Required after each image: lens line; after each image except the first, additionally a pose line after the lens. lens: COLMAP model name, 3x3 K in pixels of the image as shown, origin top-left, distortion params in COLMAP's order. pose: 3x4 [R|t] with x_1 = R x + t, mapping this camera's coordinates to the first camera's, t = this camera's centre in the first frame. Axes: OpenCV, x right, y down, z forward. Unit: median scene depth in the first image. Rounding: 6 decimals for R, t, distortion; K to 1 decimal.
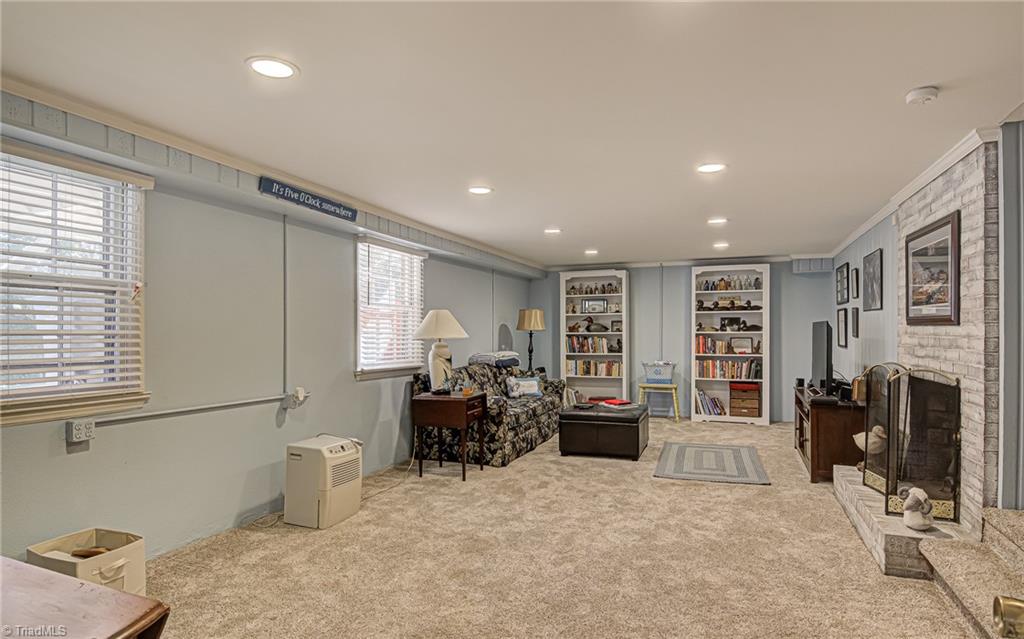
lens RADIAL K [[547.4, 0, 524.2], [0, 547.4, 311.4], [0, 0, 1]] dist [0.026354, -0.030802]
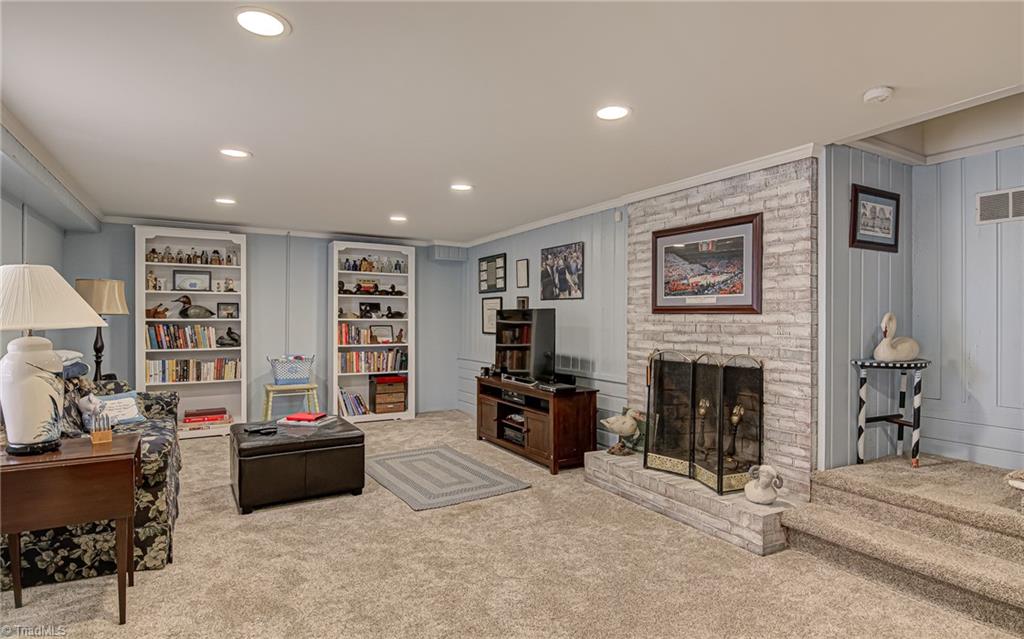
lens RADIAL K [[547.4, 0, 524.2], [0, 547.4, 311.4], [0, 0, 1]] dist [0.026354, -0.030802]
pose [[0.638985, 0.017098, 0.769029, -0.152726], [-0.034354, 0.999390, 0.006325, 0.011291], [-0.768452, -0.030460, 0.639182, 0.251549]]
